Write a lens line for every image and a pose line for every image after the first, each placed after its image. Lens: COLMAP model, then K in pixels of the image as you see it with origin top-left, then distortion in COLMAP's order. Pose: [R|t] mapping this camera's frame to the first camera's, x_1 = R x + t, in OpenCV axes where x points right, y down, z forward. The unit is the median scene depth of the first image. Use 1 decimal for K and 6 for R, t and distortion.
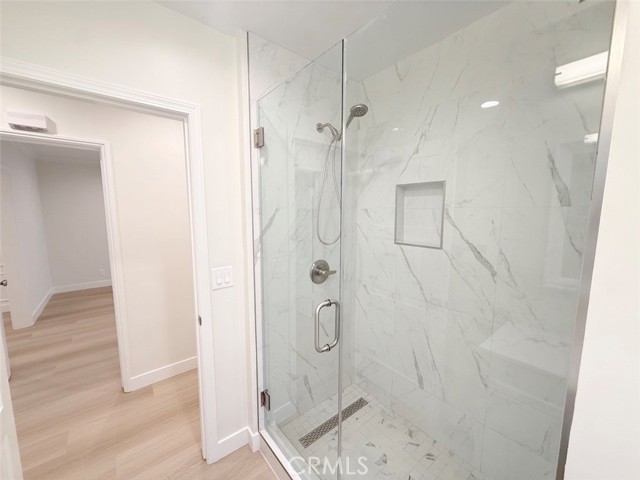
lens RADIAL K [[253.7, 0, 316.8], [0, 253.7, 239.0], [0, 0, 1]] dist [-0.001854, -0.000527]
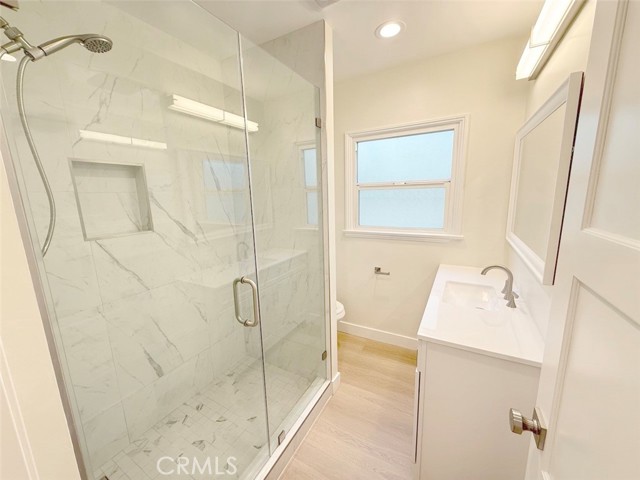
lens RADIAL K [[253.7, 0, 316.5], [0, 253.7, 240.6], [0, 0, 1]] dist [-0.001854, -0.000527]
pose [[-0.354256, -0.160023, 0.921355, -0.674440], [0.134268, 0.966338, 0.219461, -0.060674], [-0.925459, 0.201454, -0.320845, 0.704758]]
